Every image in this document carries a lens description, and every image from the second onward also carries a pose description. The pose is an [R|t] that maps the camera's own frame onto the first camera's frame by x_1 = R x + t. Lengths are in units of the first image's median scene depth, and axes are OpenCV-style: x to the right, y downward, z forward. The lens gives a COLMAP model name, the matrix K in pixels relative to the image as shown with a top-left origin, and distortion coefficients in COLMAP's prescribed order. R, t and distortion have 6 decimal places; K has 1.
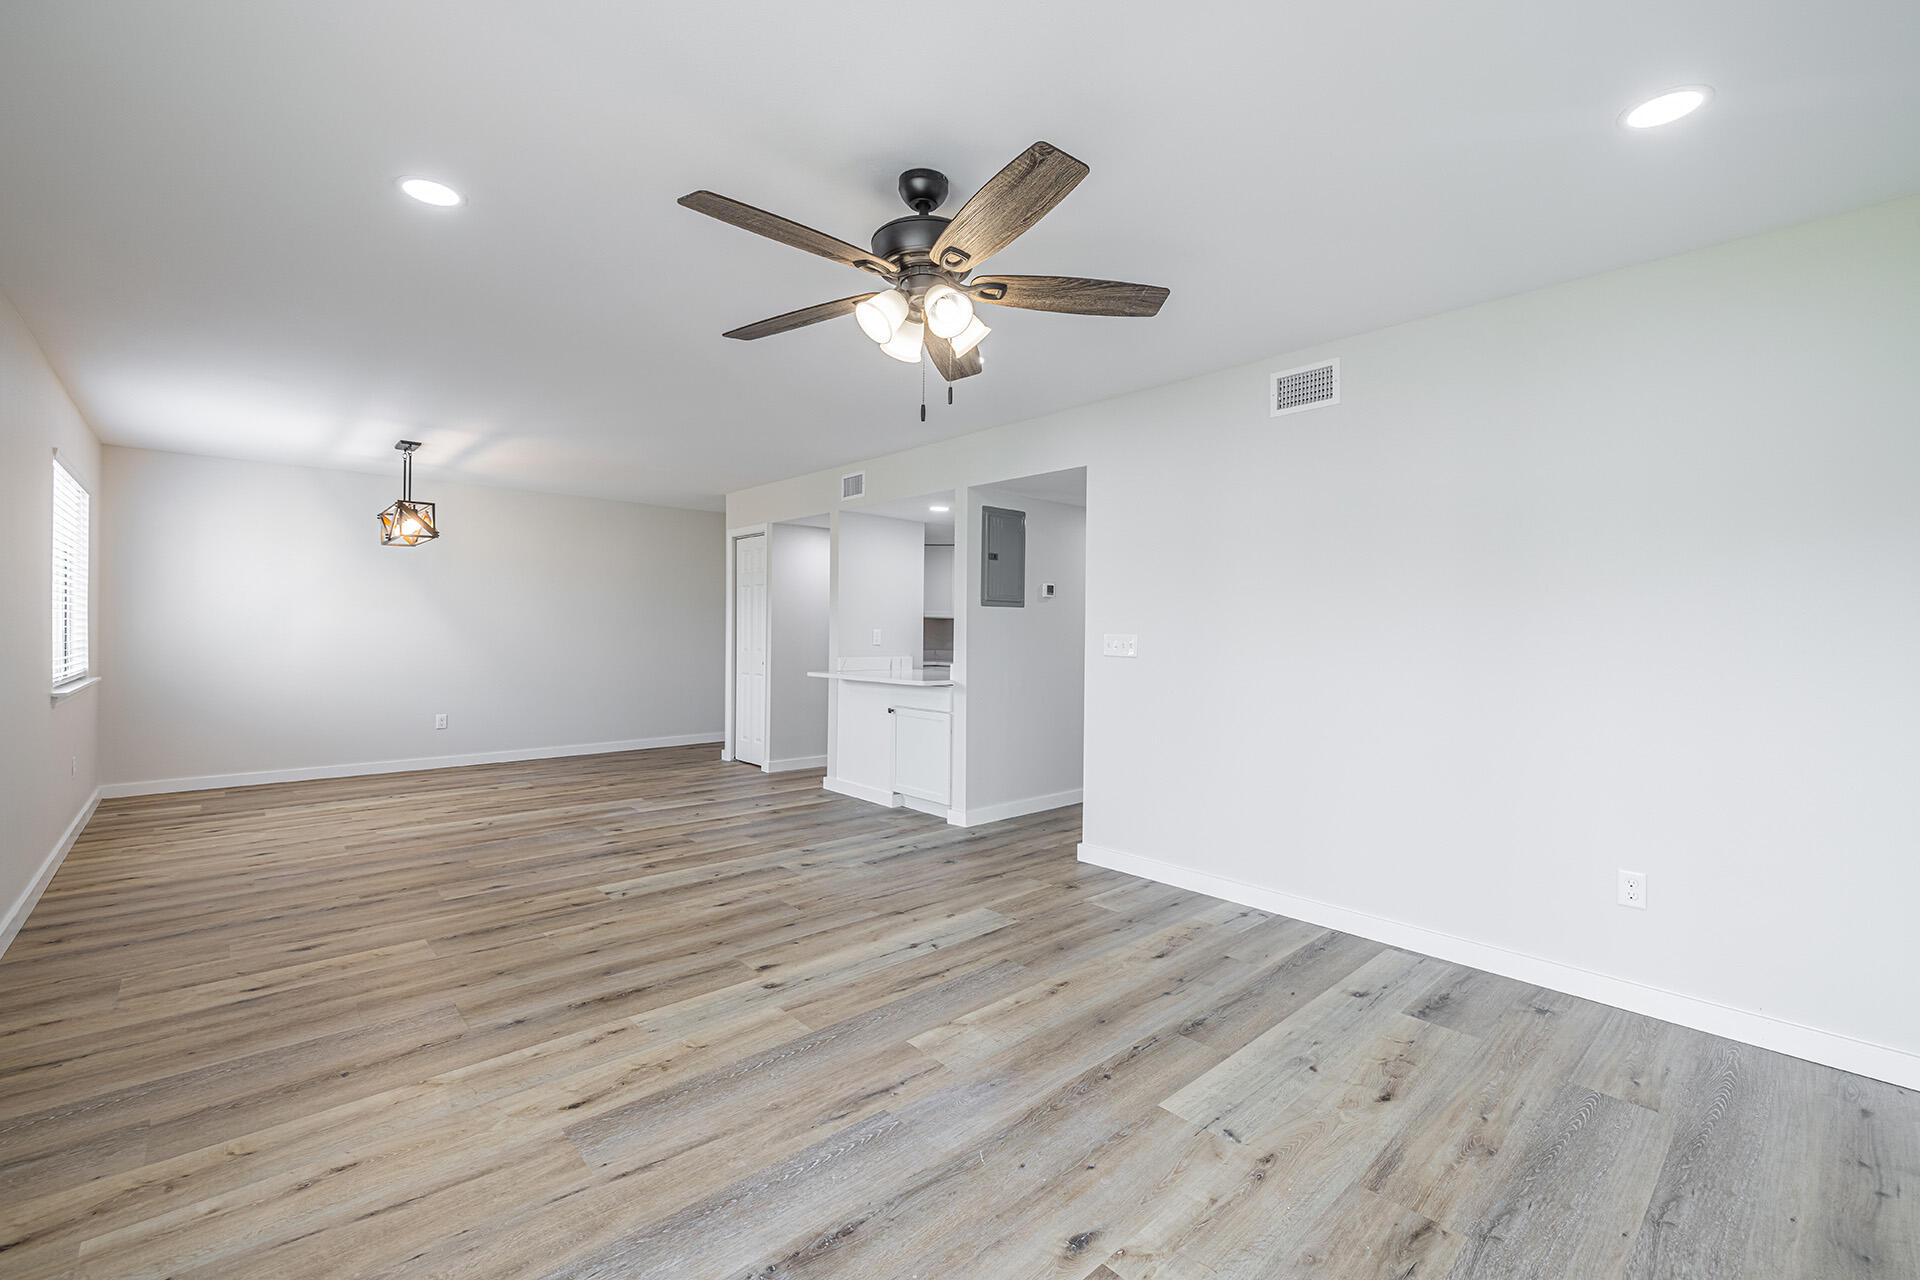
lens RADIAL K [[815.4, 0, 958.4], [0, 815.4, 639.8], [0, 0, 1]] dist [-0.001425, 0.000249]
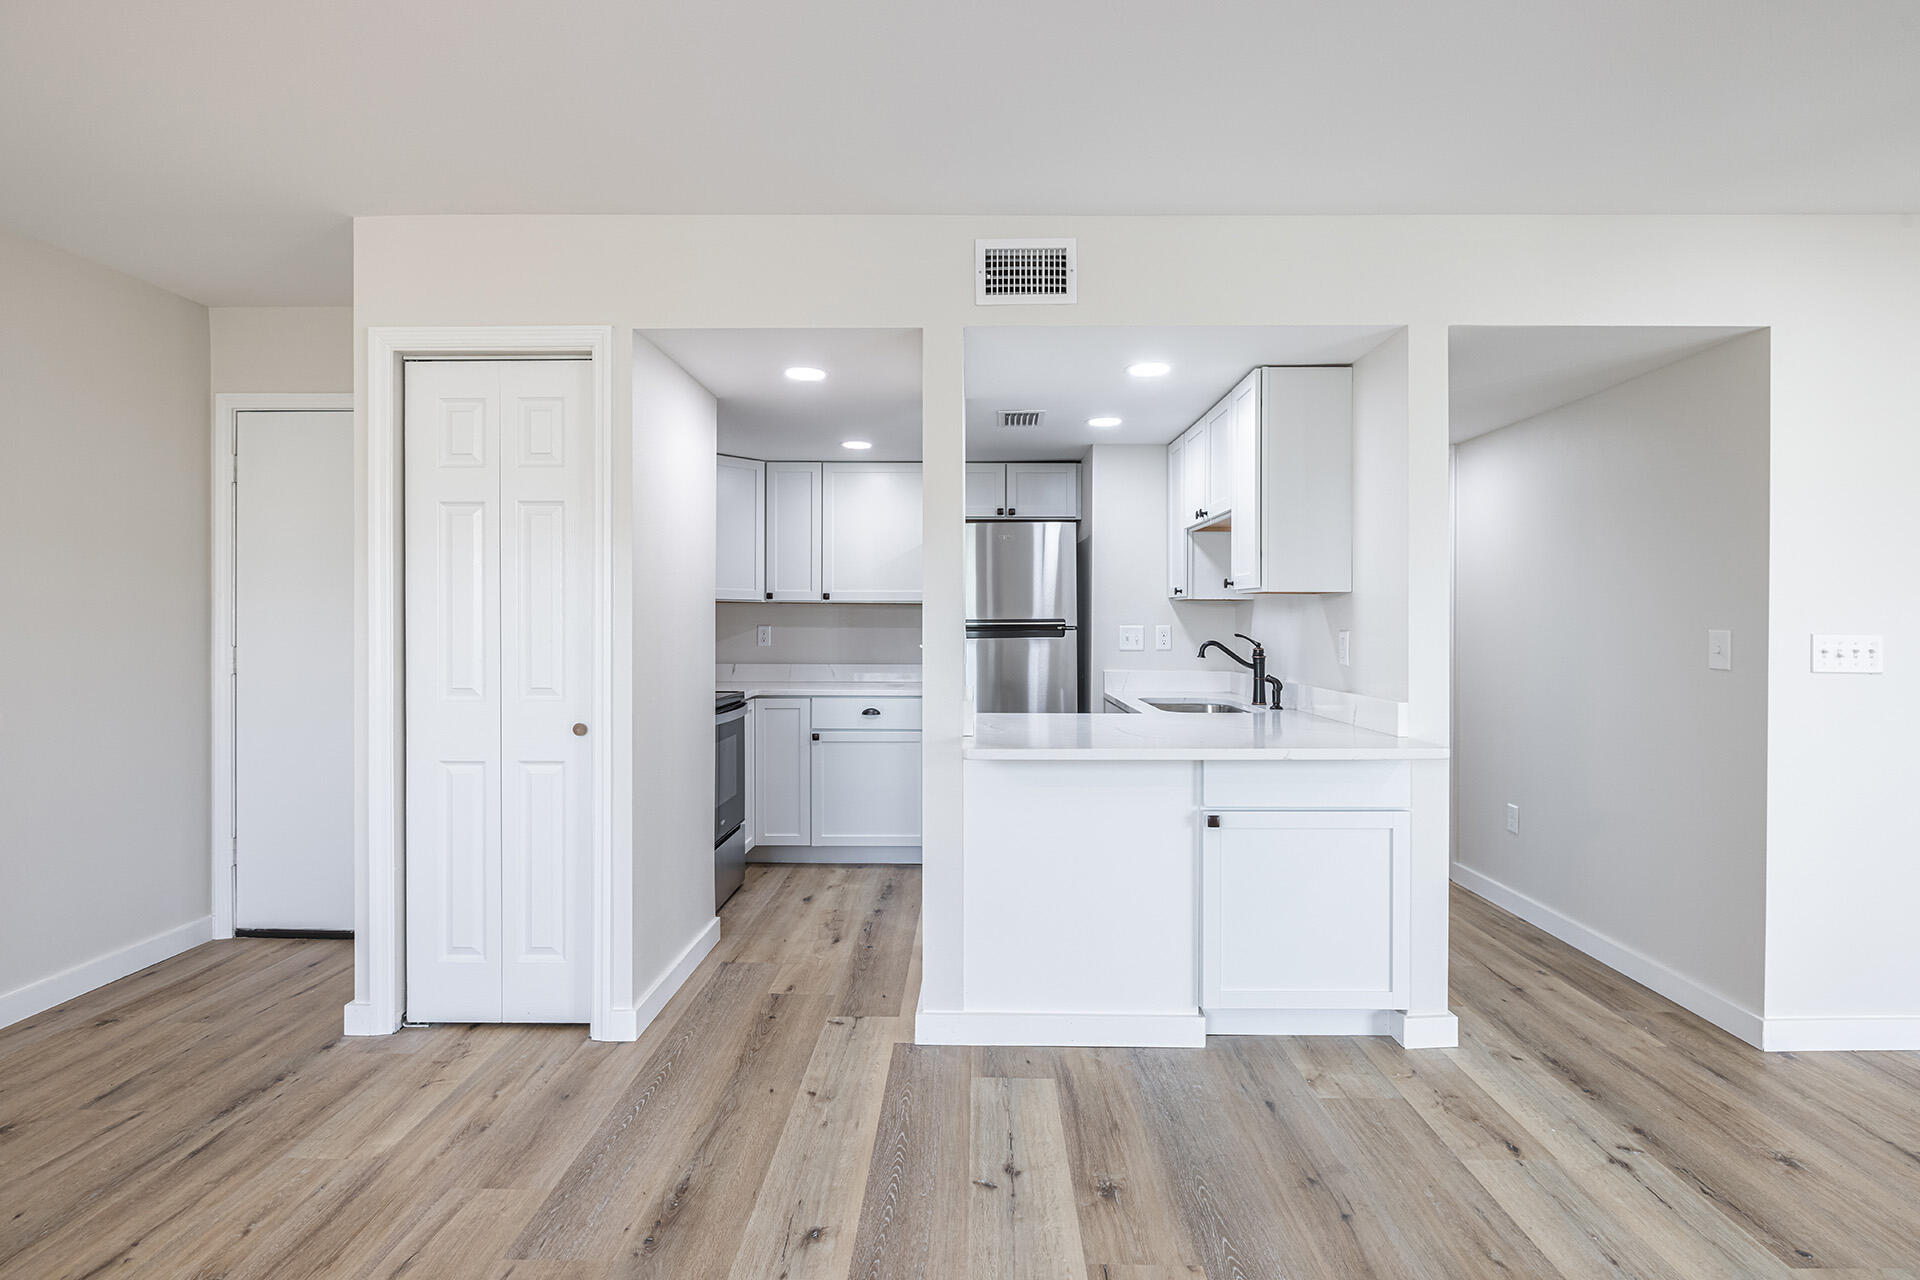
lens RADIAL K [[917.1, 0, 970.2], [0, 917.1, 626.4], [0, 0, 1]] dist [-0.006148, -0.000440]
pose [[0.680845, -0.014024, 0.732293, -0.837472], [0.014204, 0.999881, 0.005943, -0.030431], [-0.732290, 0.006355, 0.680963, 1.244621]]
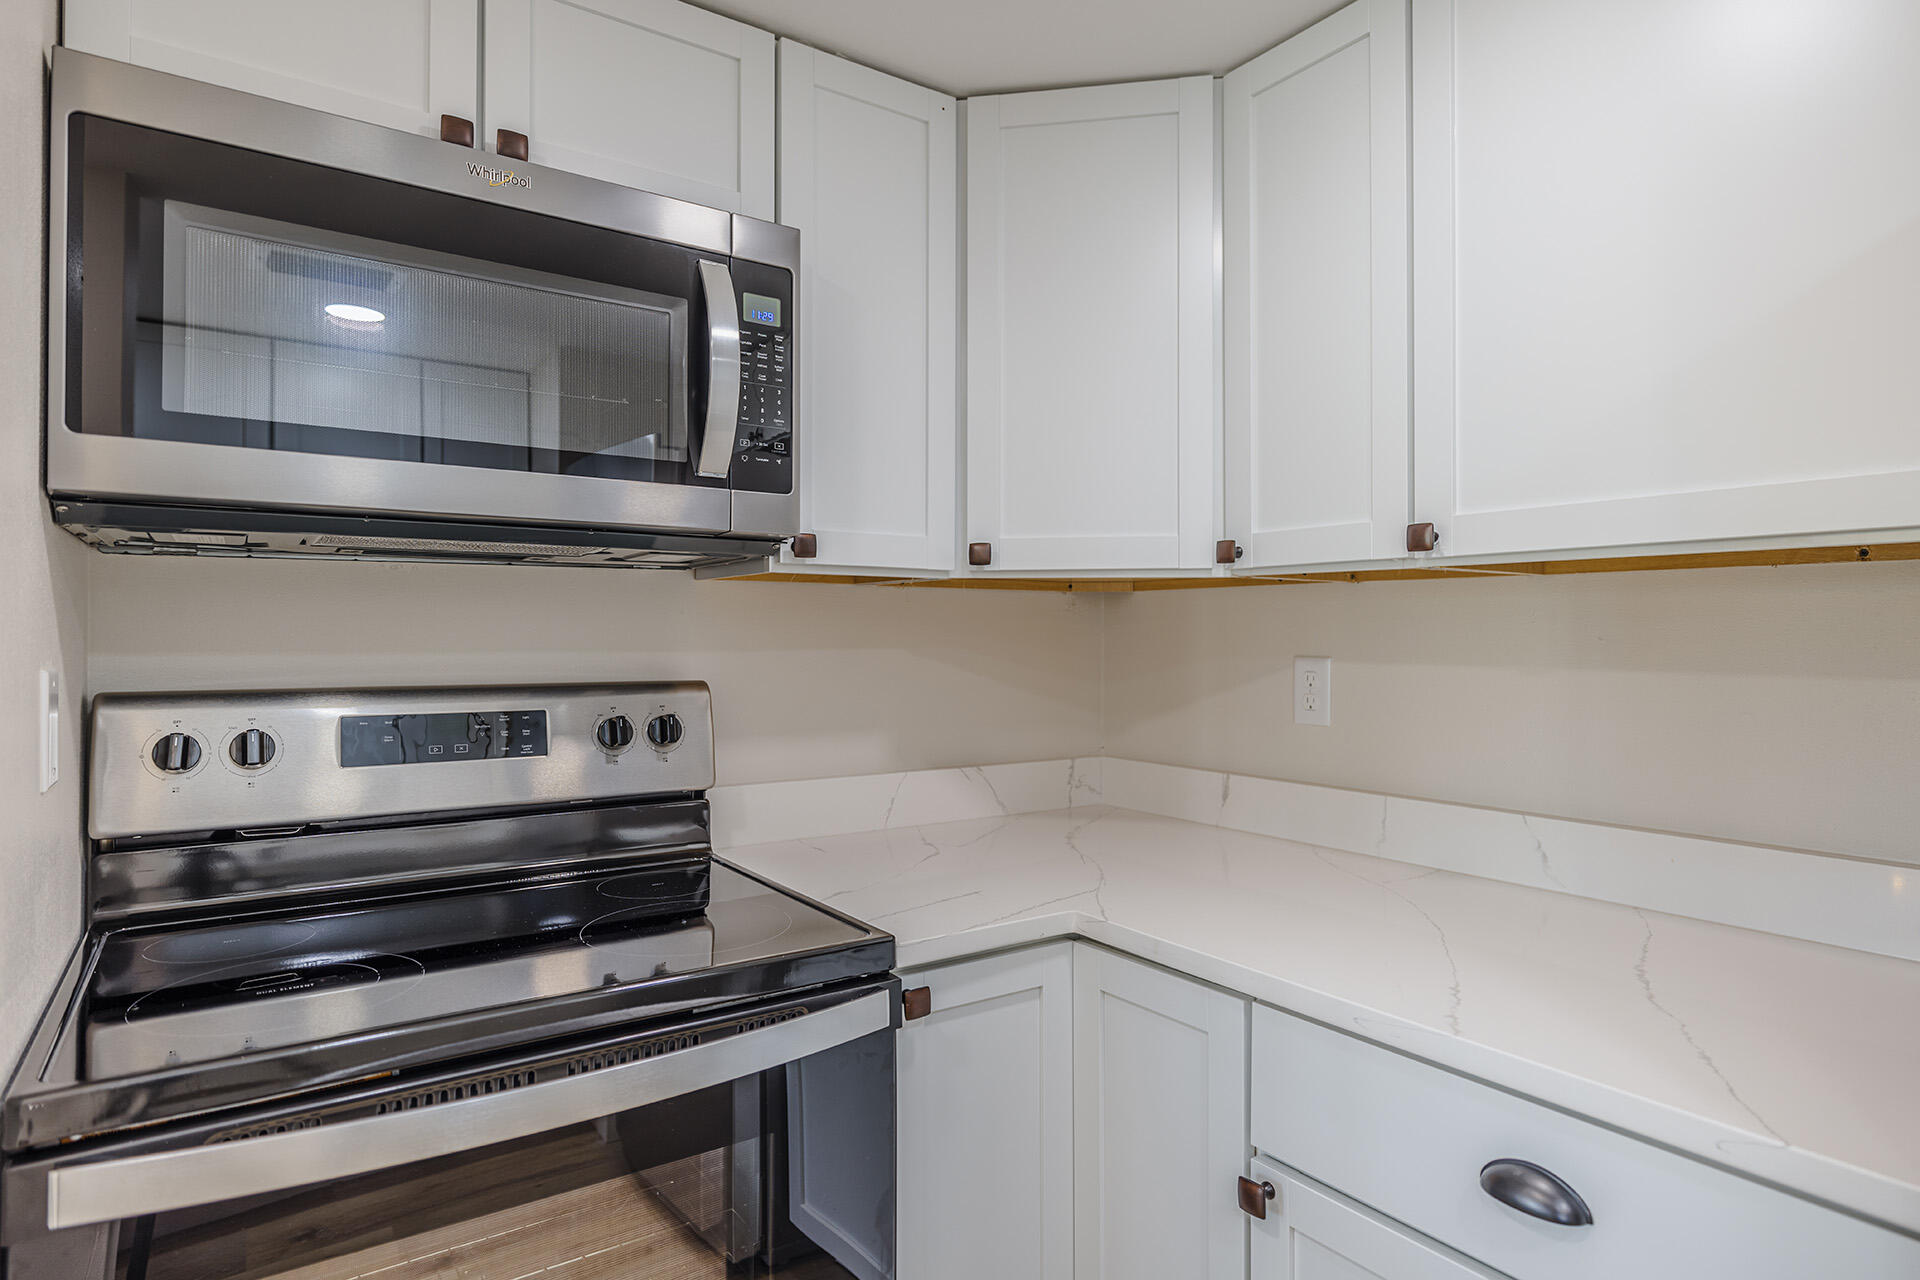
lens RADIAL K [[1053.4, 0, 957.8], [0, 1053.4, 634.2], [0, 0, 1]] dist [0.000316, 0.000541]
pose [[0.991159, -0.013863, -0.131957, -0.060136], [0.011709, 0.999785, -0.017091, -0.033063], [0.132165, 0.015395, 0.991108, 1.985667]]
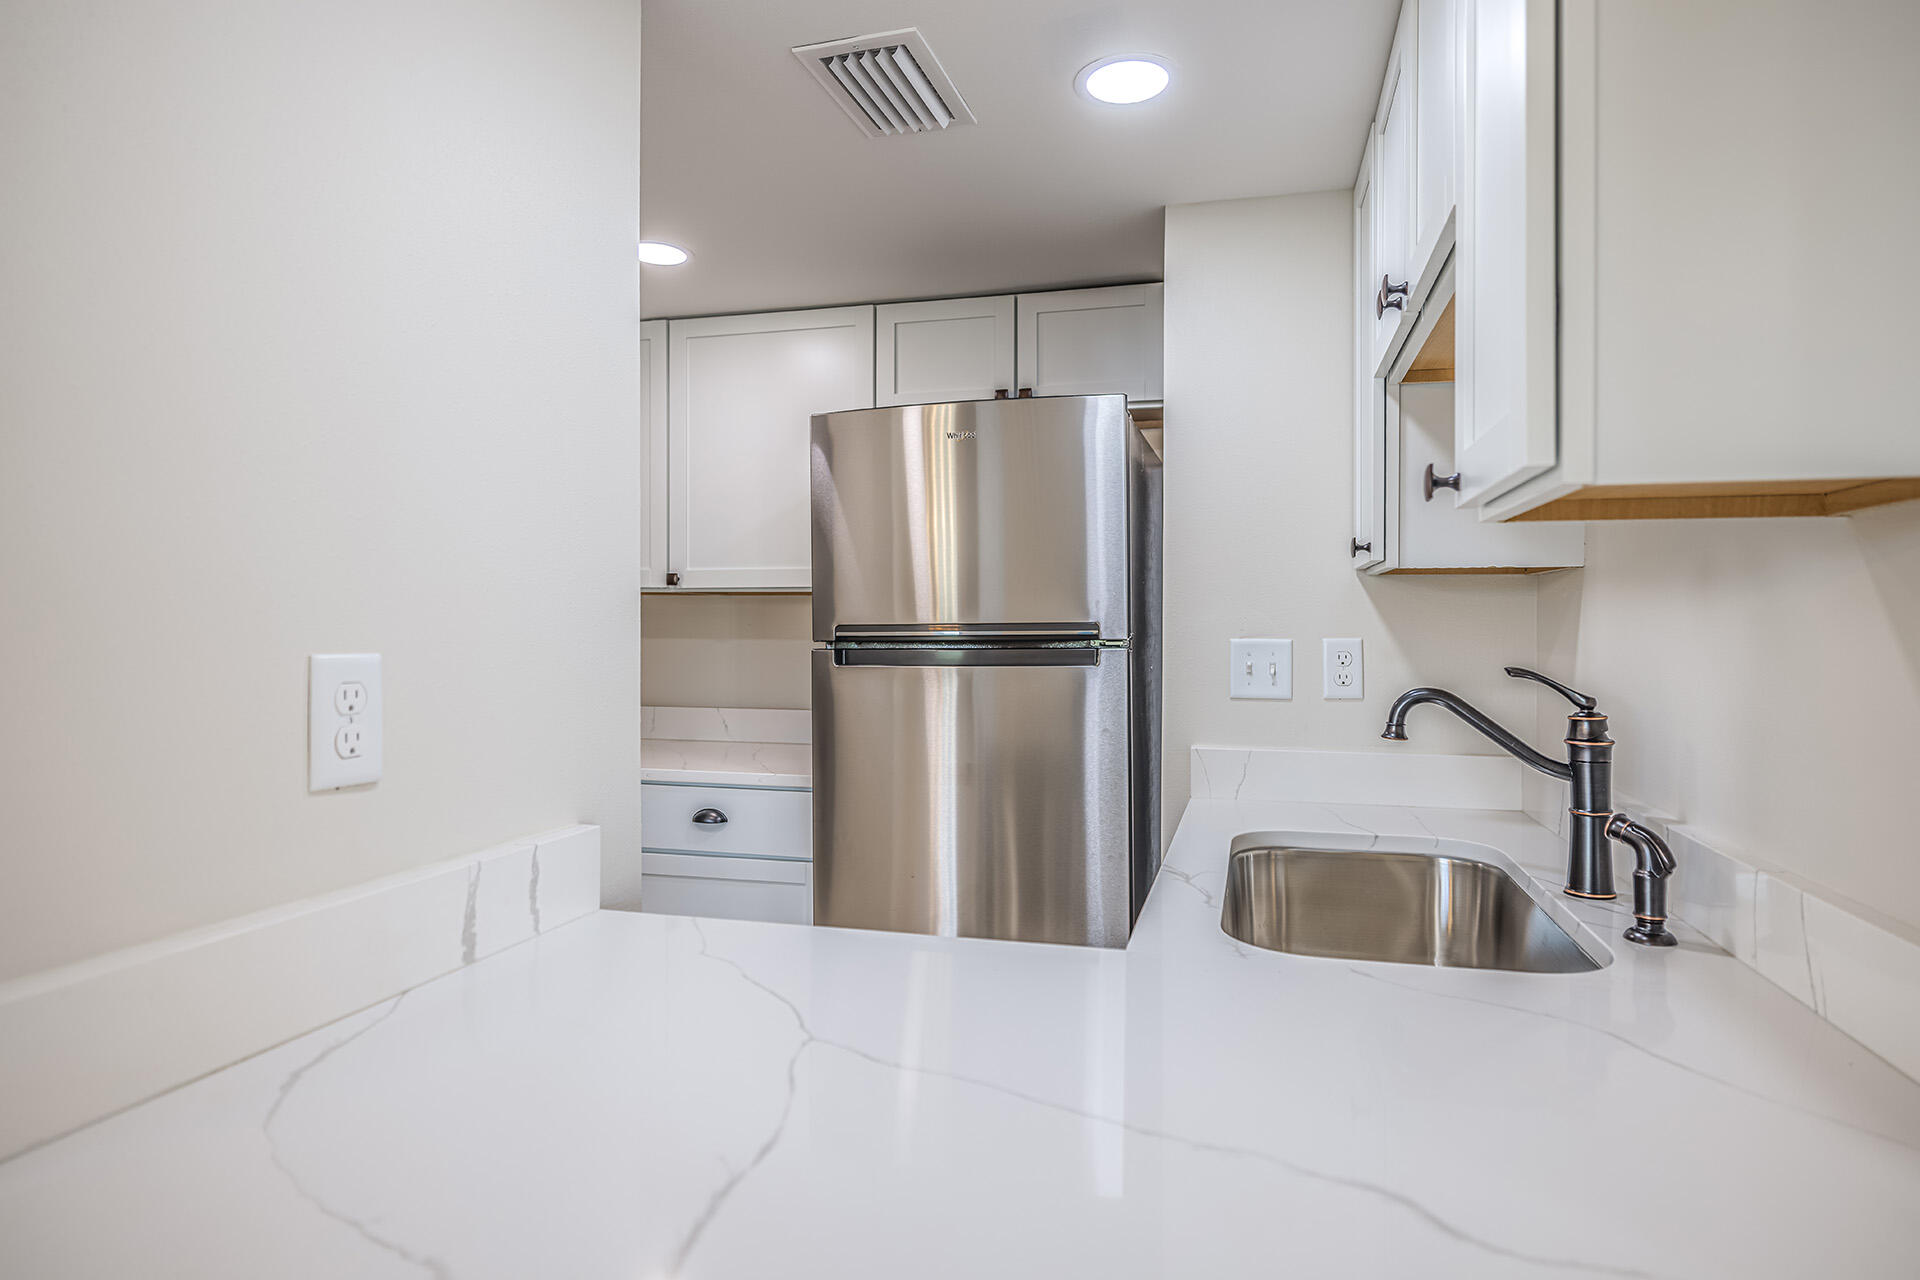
lens RADIAL K [[1053.4, 0, 994.1], [0, 1053.4, 635.4], [0, 0, 1]] dist [0.000316, 0.000541]
pose [[0.837282, -0.015825, 0.546542, -0.190749], [0.015214, 0.999868, 0.005645, -0.027867], [-0.546560, 0.003589, 0.837412, 1.535148]]
